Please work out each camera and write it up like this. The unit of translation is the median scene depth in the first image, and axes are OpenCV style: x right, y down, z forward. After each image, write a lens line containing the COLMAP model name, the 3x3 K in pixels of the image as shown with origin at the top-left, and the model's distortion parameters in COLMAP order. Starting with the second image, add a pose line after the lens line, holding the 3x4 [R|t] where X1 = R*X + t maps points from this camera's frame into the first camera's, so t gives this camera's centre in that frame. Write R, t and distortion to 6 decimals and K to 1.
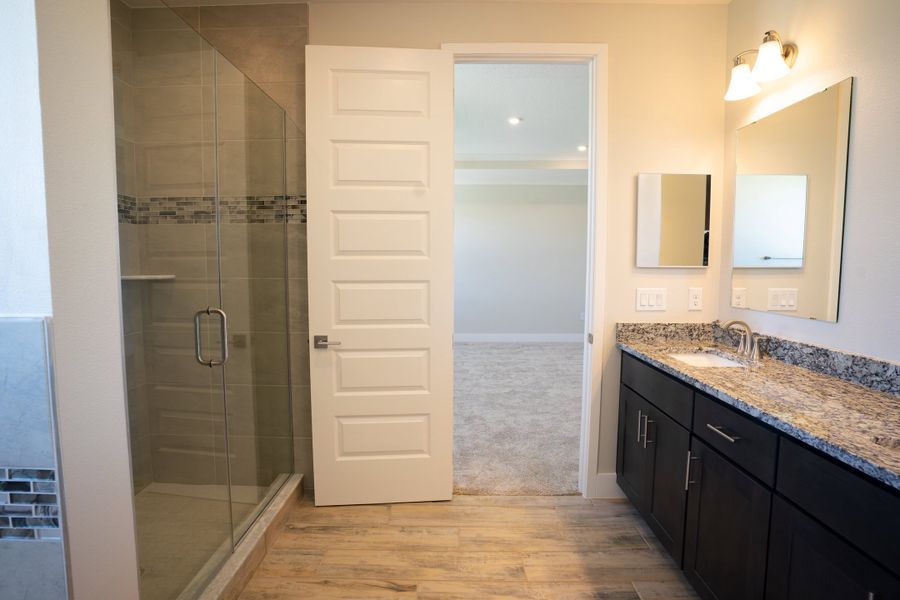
lens RADIAL K [[443.2, 0, 453.8], [0, 443.2, 299.2], [0, 0, 1]] dist [-0.044654, 0.003332]
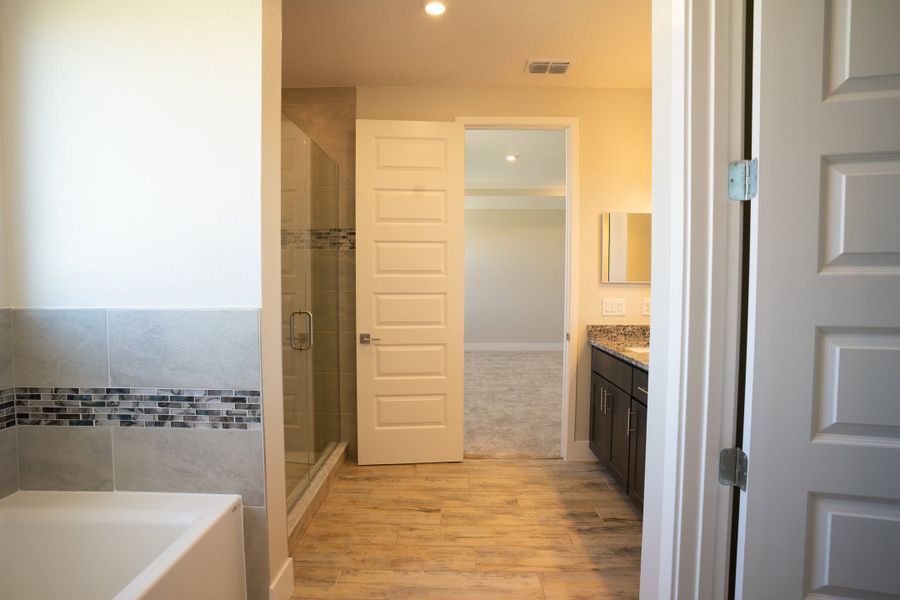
lens RADIAL K [[443.2, 0, 457.1], [0, 443.2, 302.0], [0, 0, 1]] dist [-0.044654, 0.003332]
pose [[0.999964, 0.000264, 0.008422, -0.034705], [-0.000020, 0.999580, -0.028984, 0.025353], [-0.008426, 0.028983, 0.999544, -0.341092]]
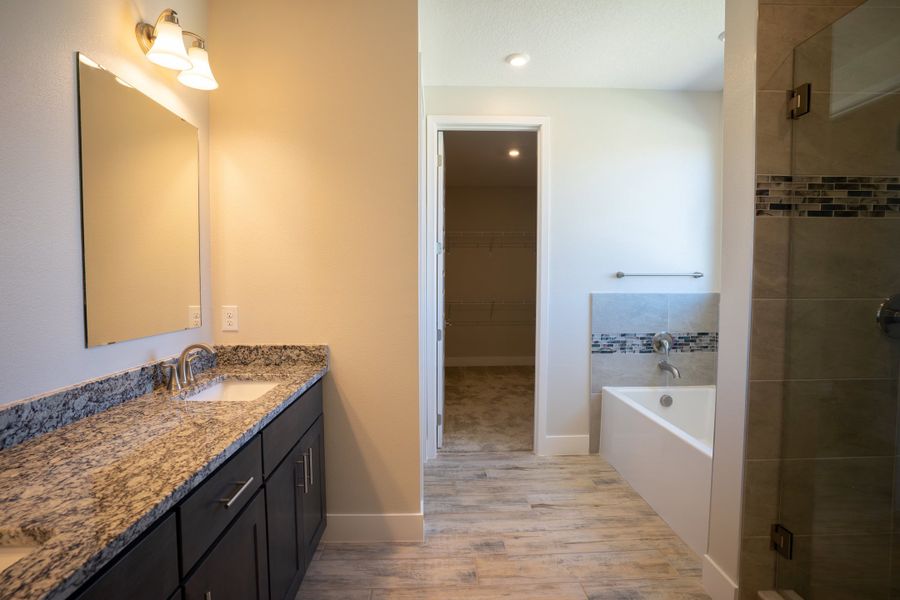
lens RADIAL K [[443.2, 0, 452.0], [0, 443.2, 303.2], [0, 0, 1]] dist [-0.044654, 0.003332]
pose [[-0.998197, 0.000172, -0.060027, 0.311763], [-0.007337, 0.992150, 0.124841, -0.154078], [0.059577, 0.125057, -0.990359, 2.010282]]
